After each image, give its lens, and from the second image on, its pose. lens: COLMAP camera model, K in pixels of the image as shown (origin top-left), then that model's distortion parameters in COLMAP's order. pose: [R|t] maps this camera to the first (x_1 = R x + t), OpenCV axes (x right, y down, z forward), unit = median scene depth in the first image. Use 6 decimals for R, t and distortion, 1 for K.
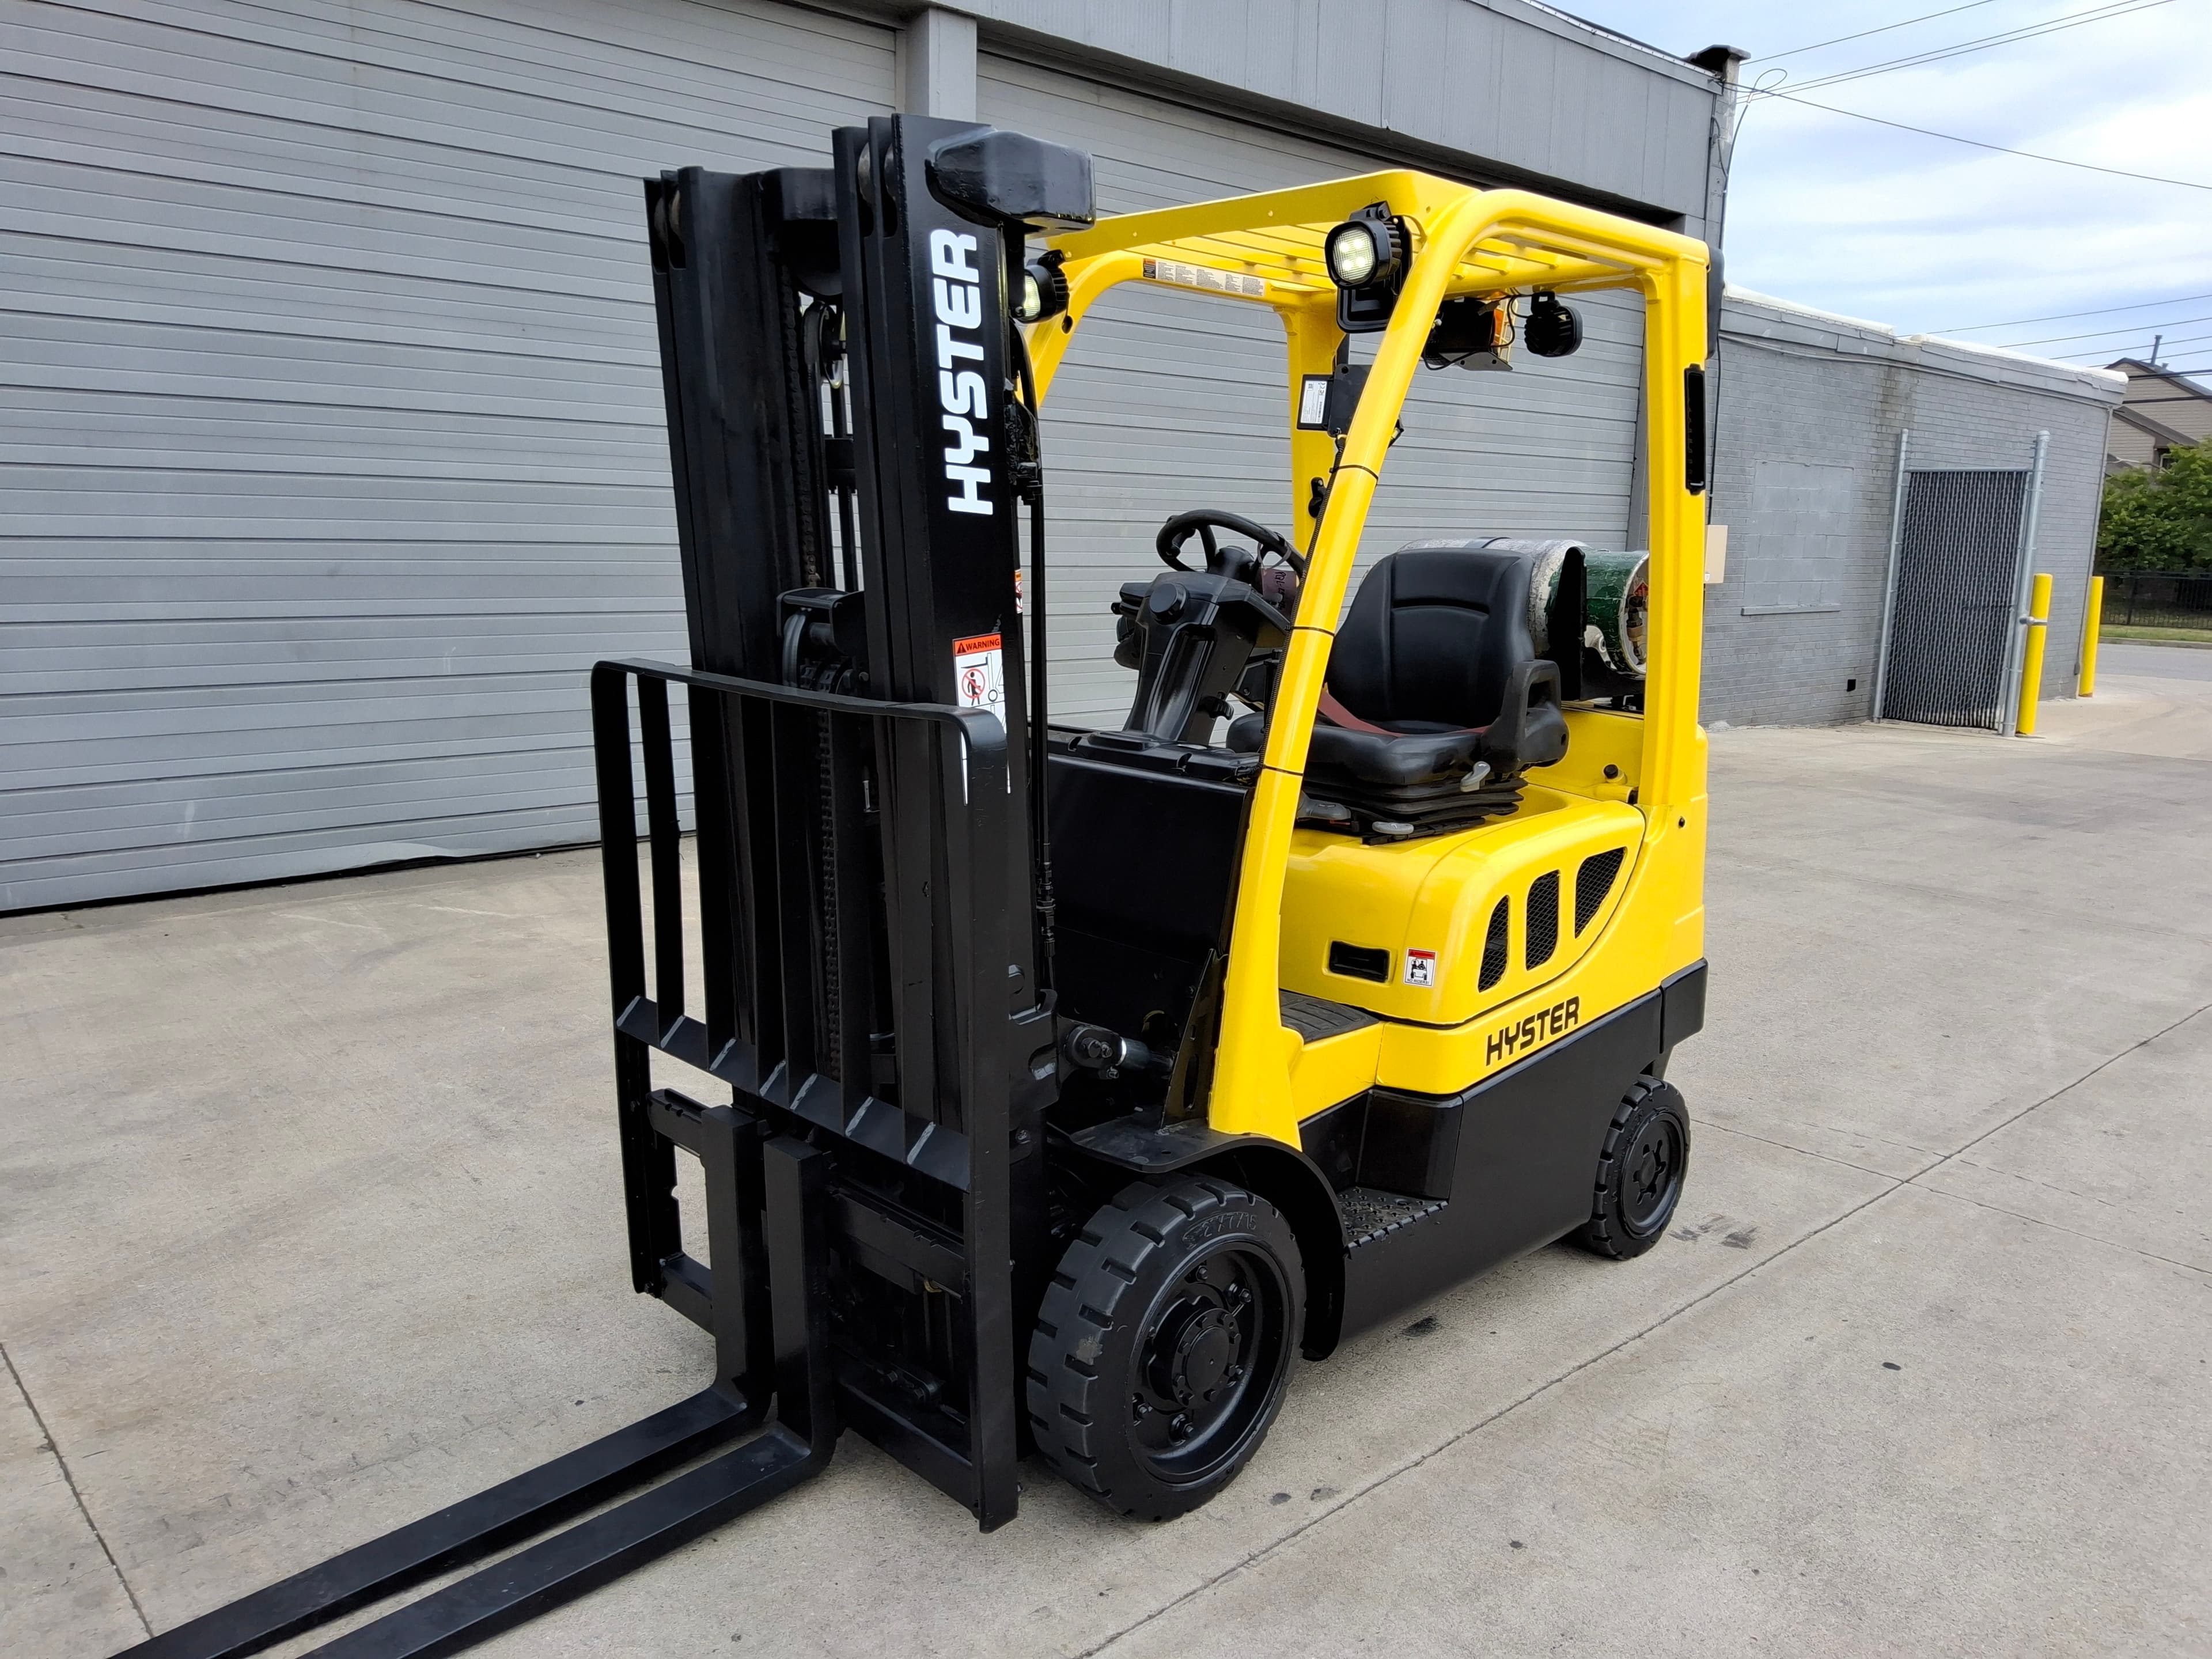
lens RADIAL K [[1684.0, 0, 1100.6], [0, 1684.0, 832.8], [0, 0, 1]] dist [0.025439, -0.051444]
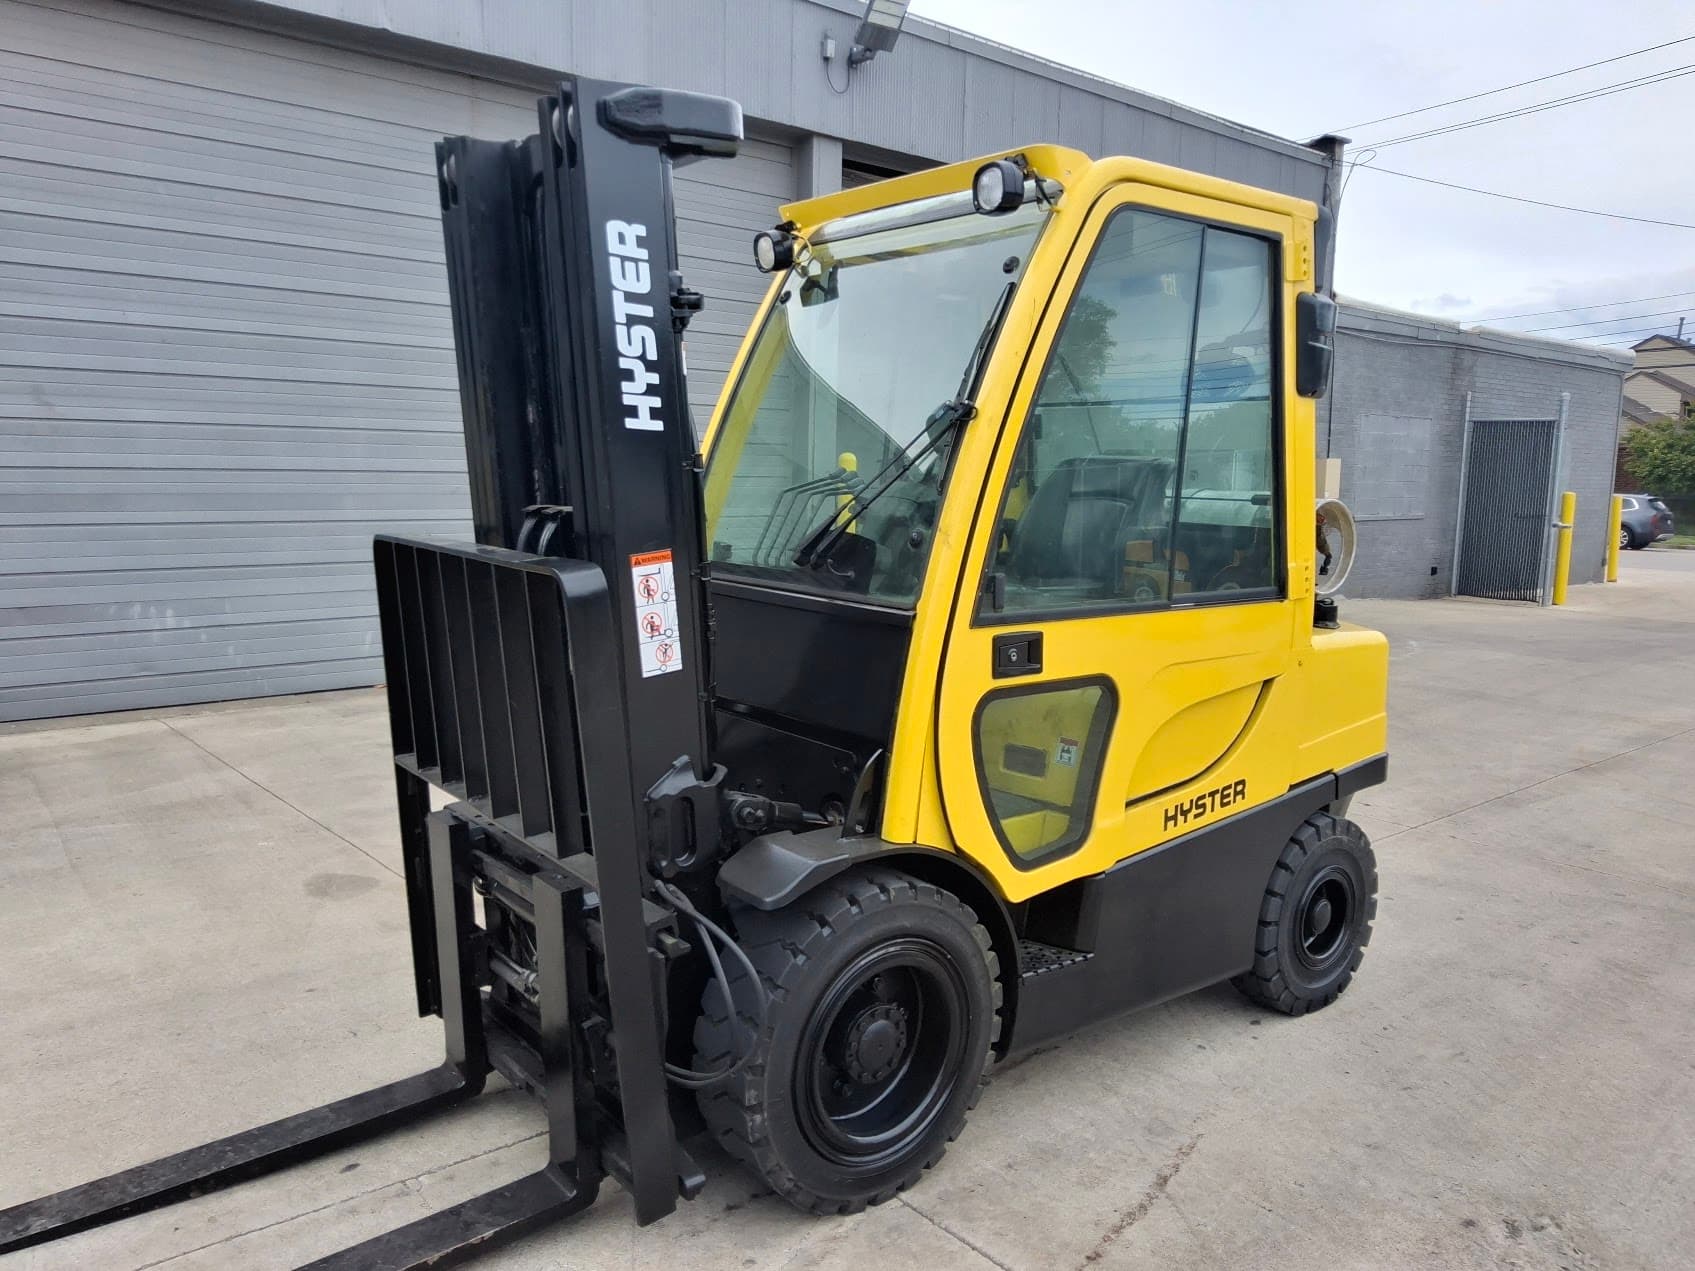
lens RADIAL K [[1290.4, 0, 848.8], [0, 1290.4, 643.2], [0, 0, 1]] dist [0.025439, -0.051444]
pose [[0.999693, -0.001181, -0.024741, -0.021665], [0.000154, 0.999140, -0.041457, 0.019969], [0.024768, 0.041440, 0.998834, -0.104971]]
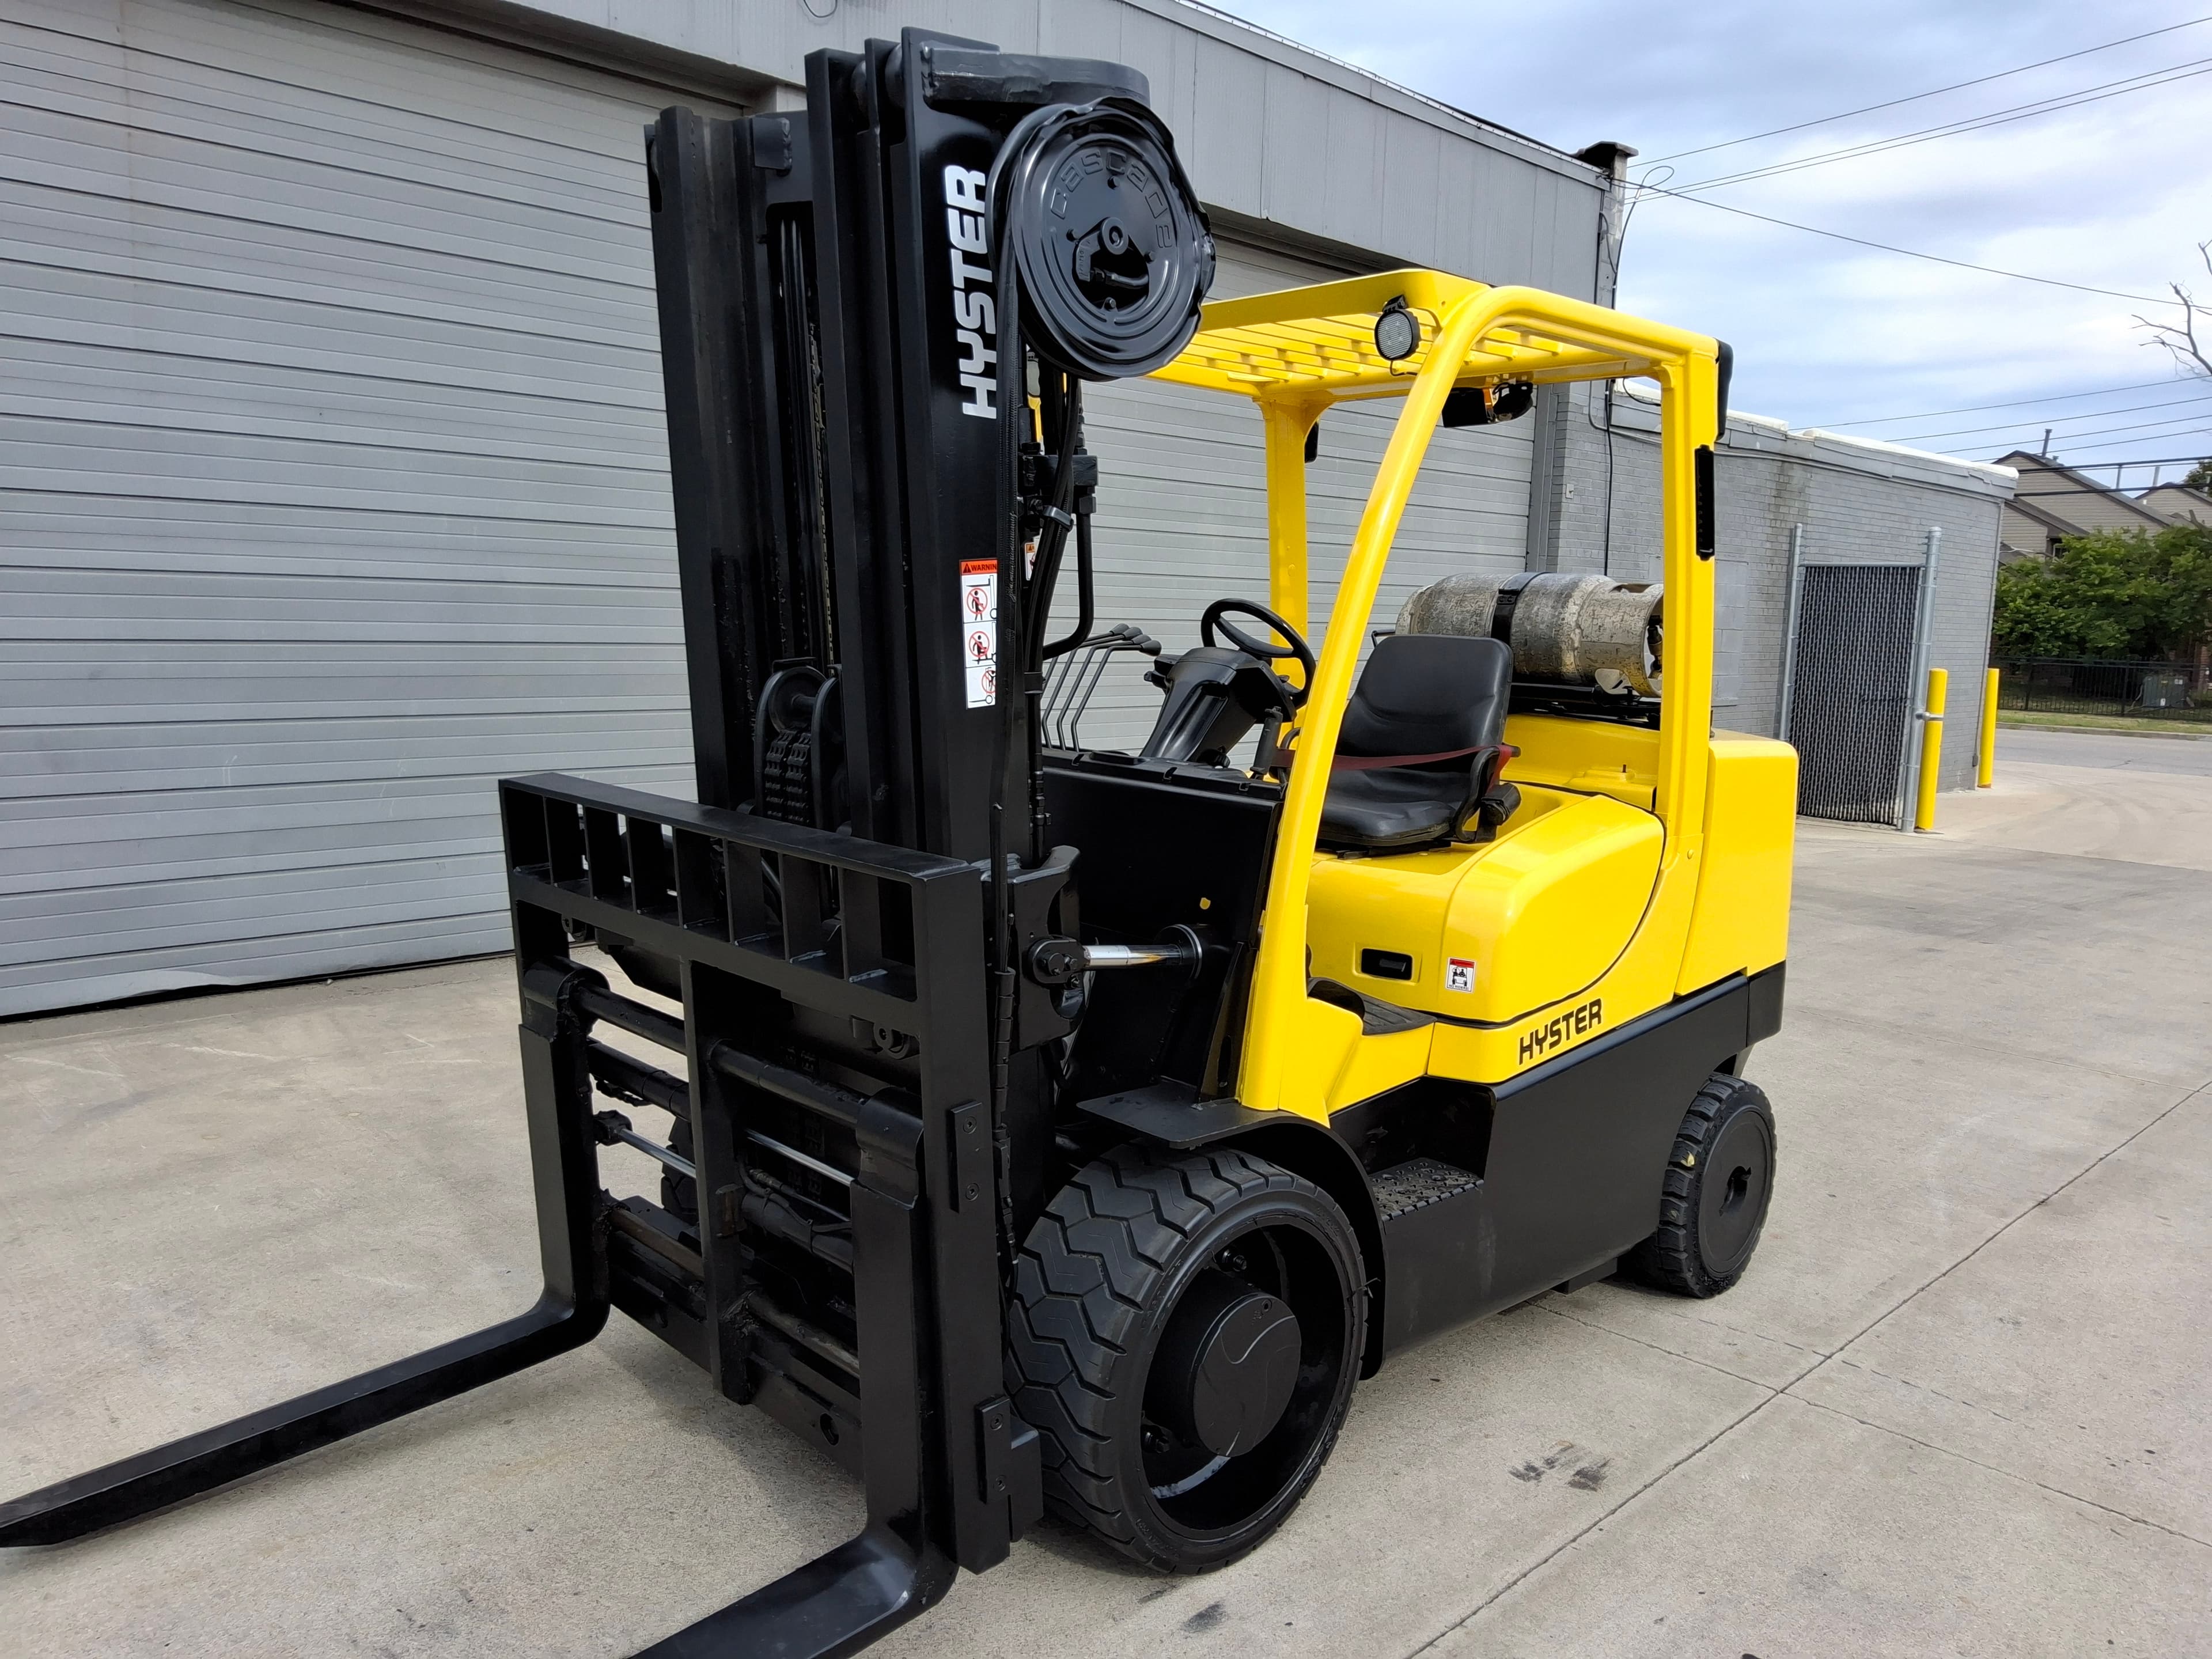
lens RADIAL K [[1684.0, 0, 1099.2], [0, 1684.0, 830.5], [0, 0, 1]] dist [0.025439, -0.051444]
pose [[0.999087, 0.001874, 0.042674, 0.023198], [0.000083, 0.998950, -0.045813, -0.013655], [-0.042715, 0.045775, 0.998038, 0.033419]]
